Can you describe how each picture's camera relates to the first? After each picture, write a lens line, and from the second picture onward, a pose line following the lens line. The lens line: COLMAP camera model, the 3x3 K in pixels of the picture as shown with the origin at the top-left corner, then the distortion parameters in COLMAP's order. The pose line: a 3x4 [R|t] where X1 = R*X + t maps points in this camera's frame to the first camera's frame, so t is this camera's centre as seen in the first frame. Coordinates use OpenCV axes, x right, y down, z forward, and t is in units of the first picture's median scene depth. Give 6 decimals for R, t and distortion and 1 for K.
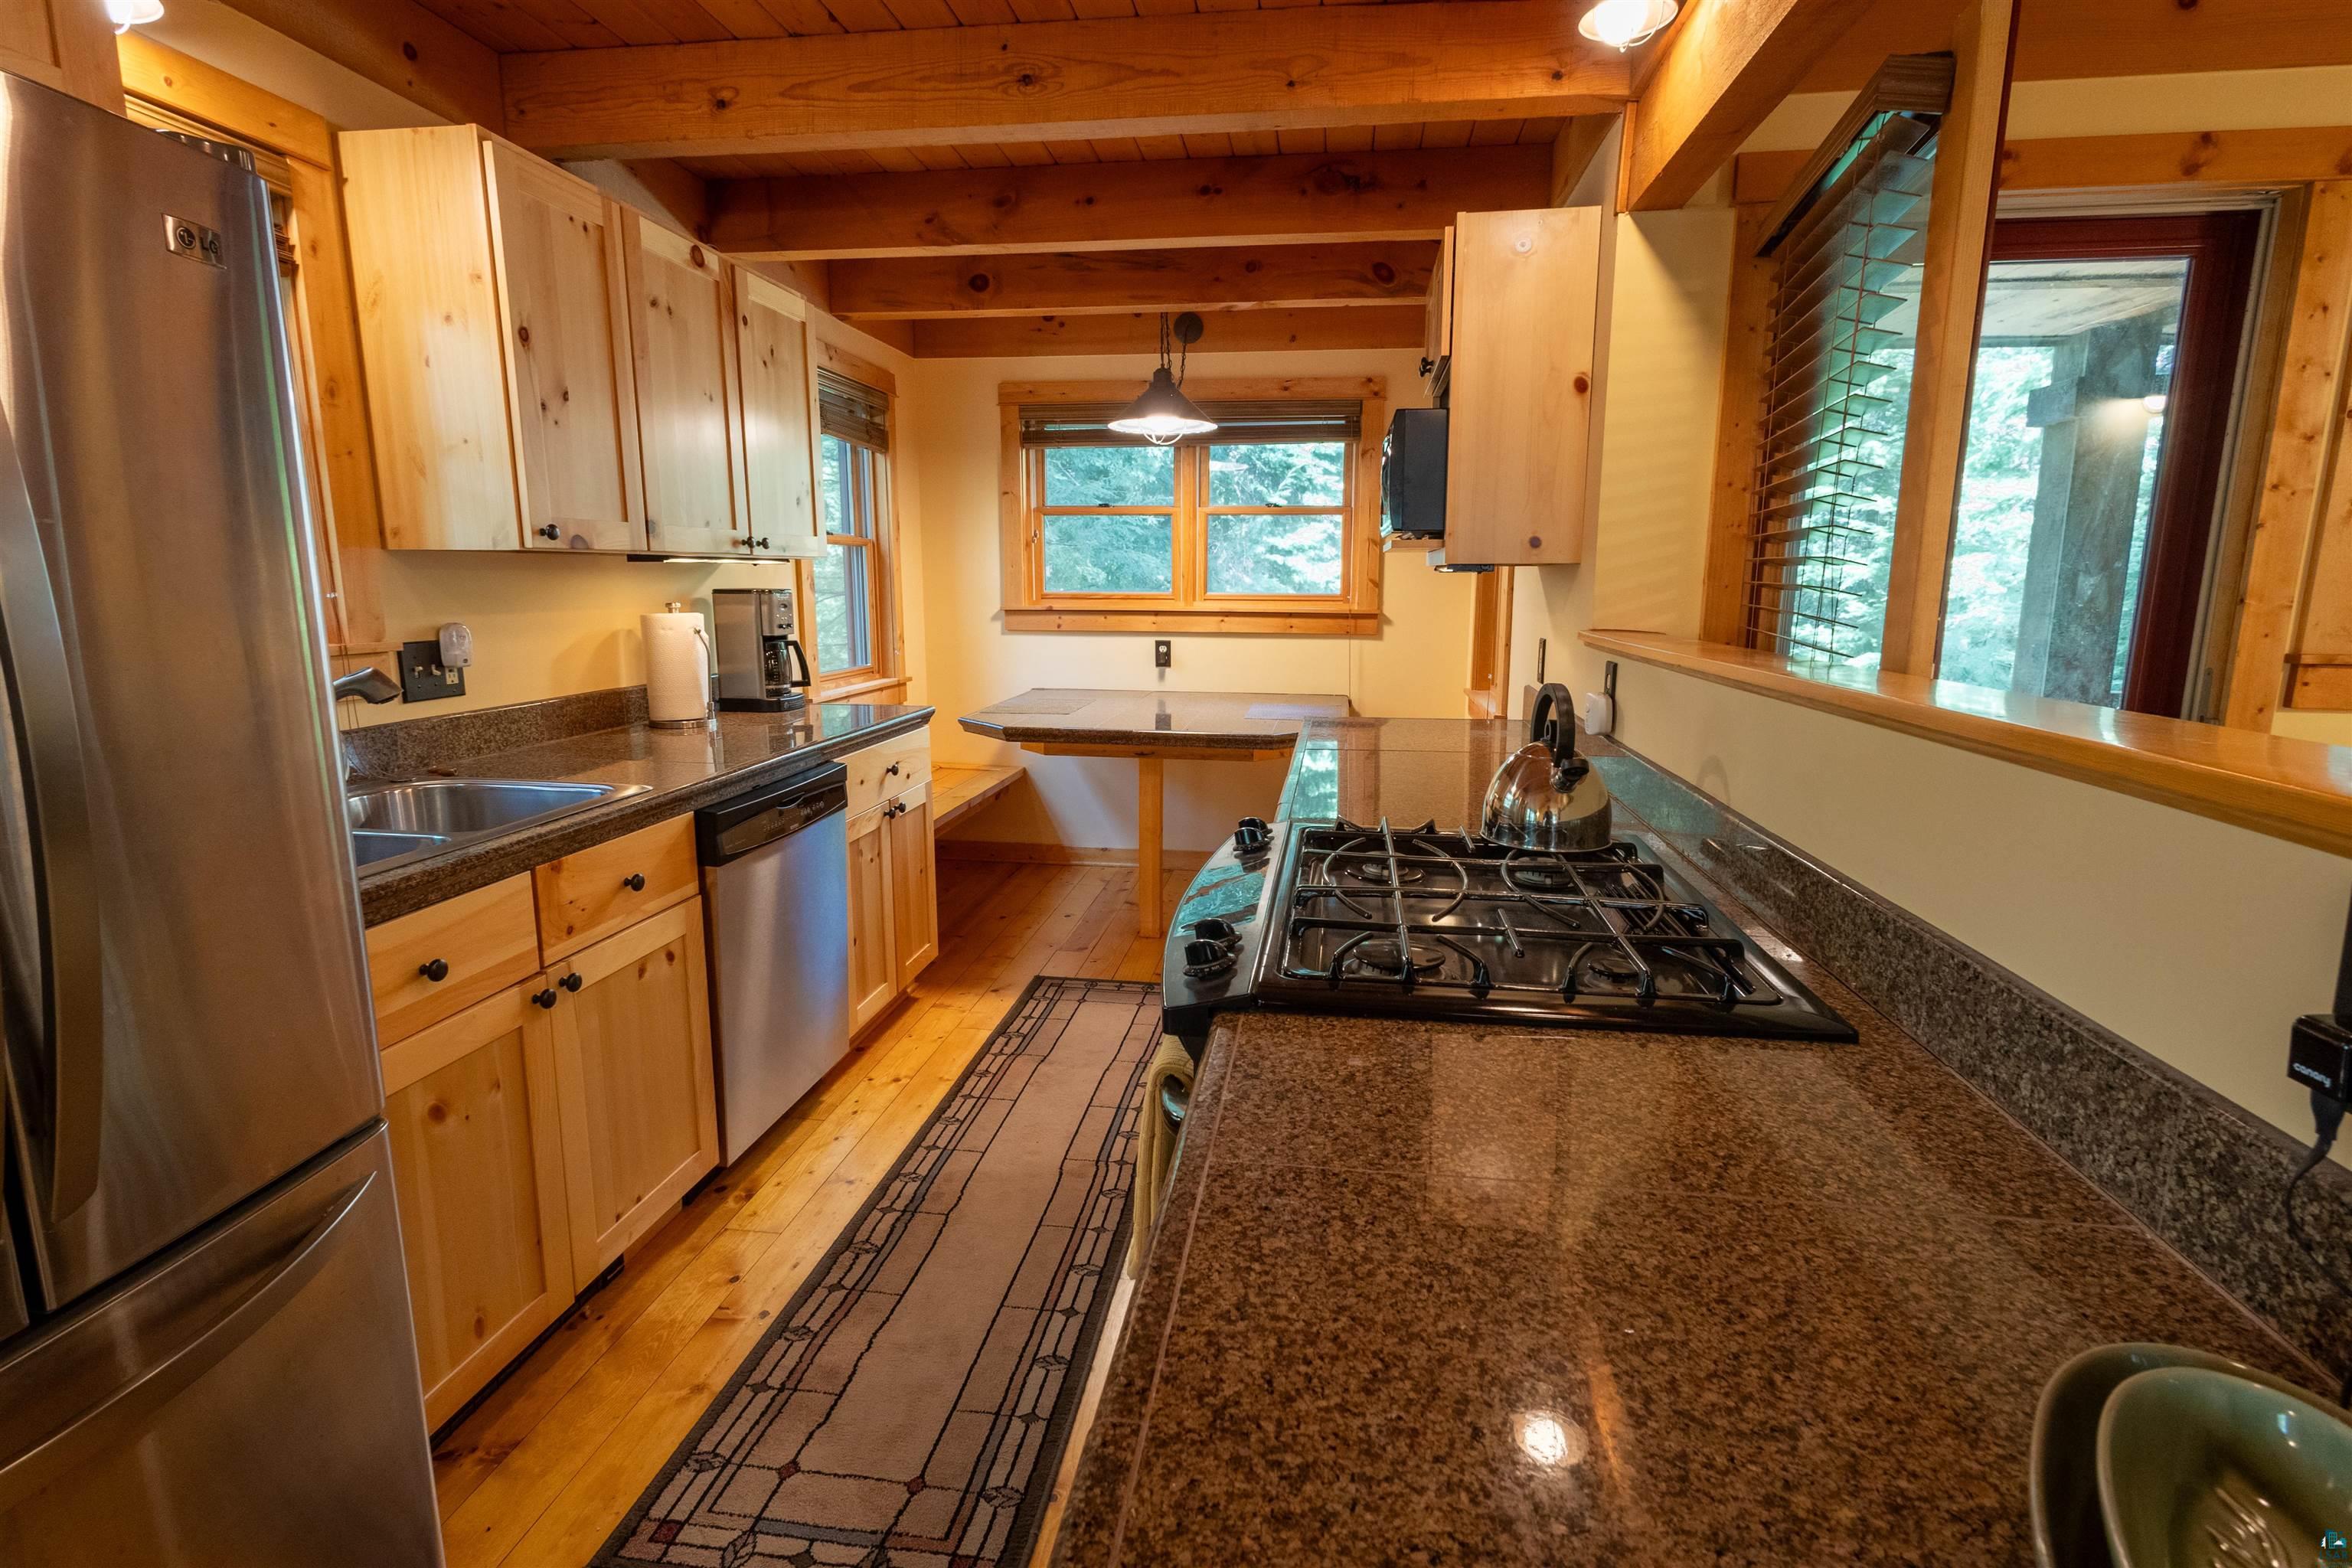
lens RADIAL K [[1126.2, 0, 1177.4], [0, 1126.2, 773.5], [0, 0, 1]] dist [0.003937, -0.000757]
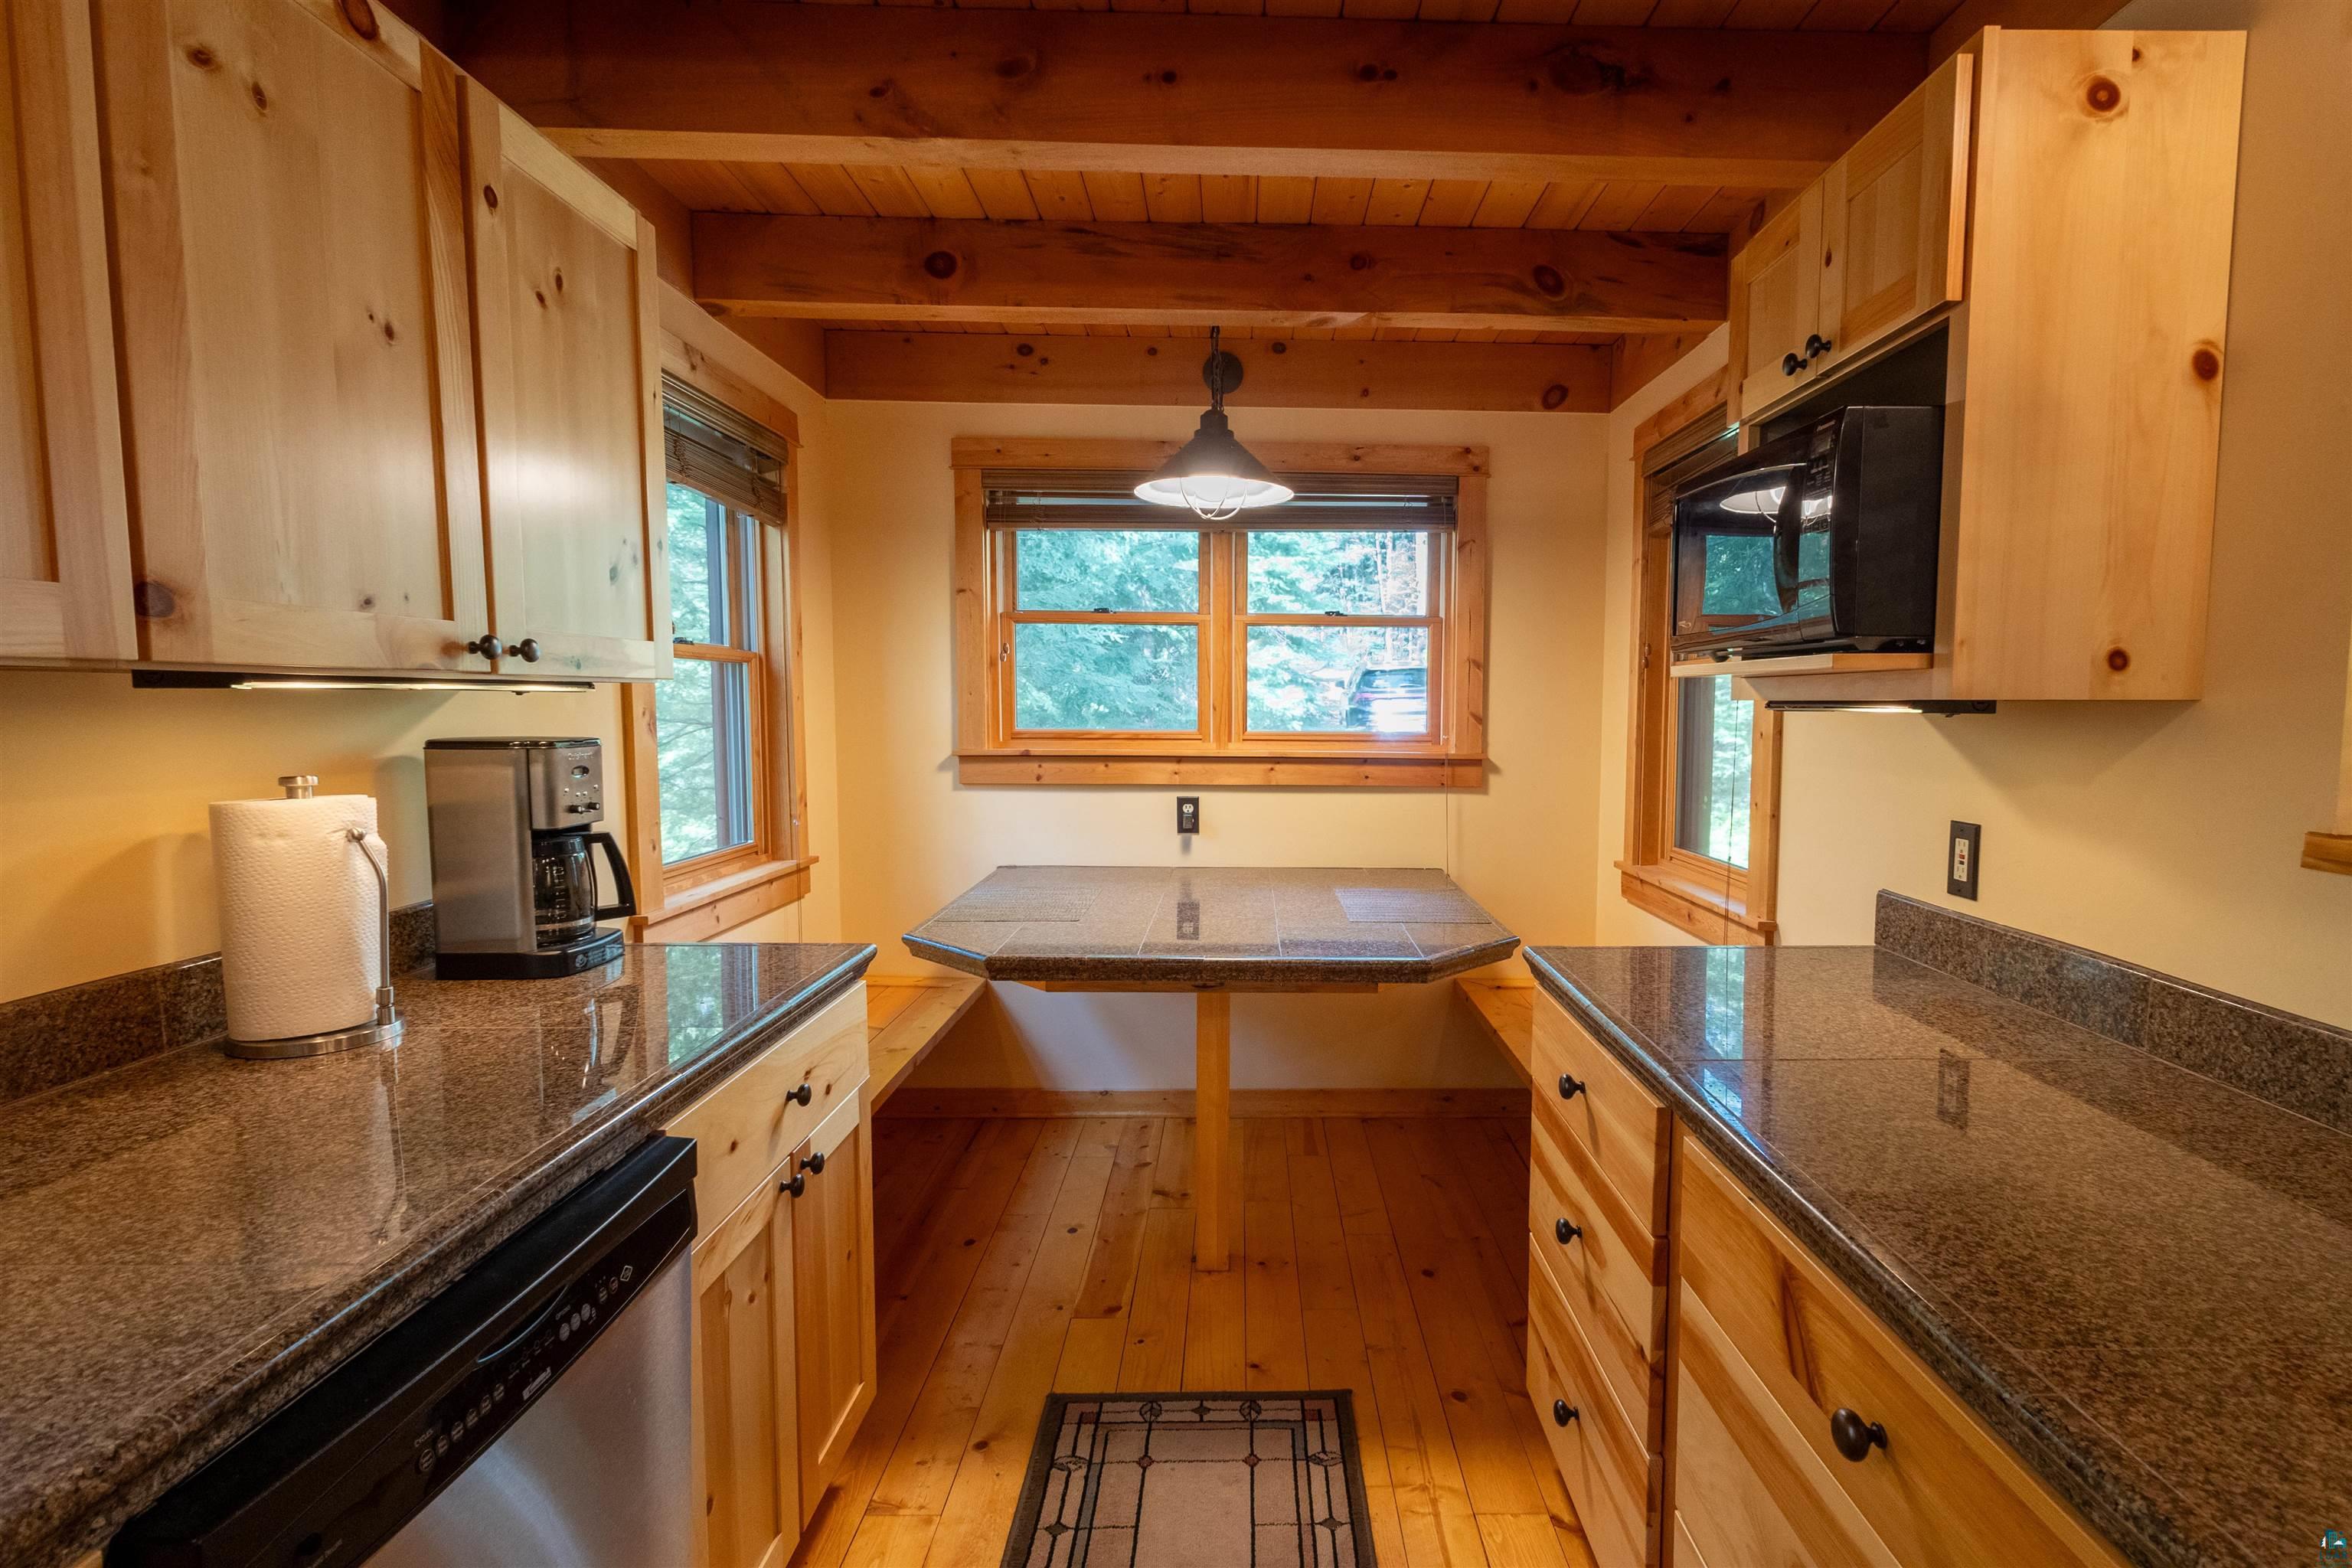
lens RADIAL K [[1126.2, 0, 1277.9], [0, 1126.2, 791.3], [0, 0, 1]] dist [0.003937, -0.000757]
pose [[0.984950, -0.010689, 0.172510, -0.118020], [0.026677, 0.995527, -0.090629, -0.081306], [-0.170769, 0.093867, 0.980830, 0.423489]]
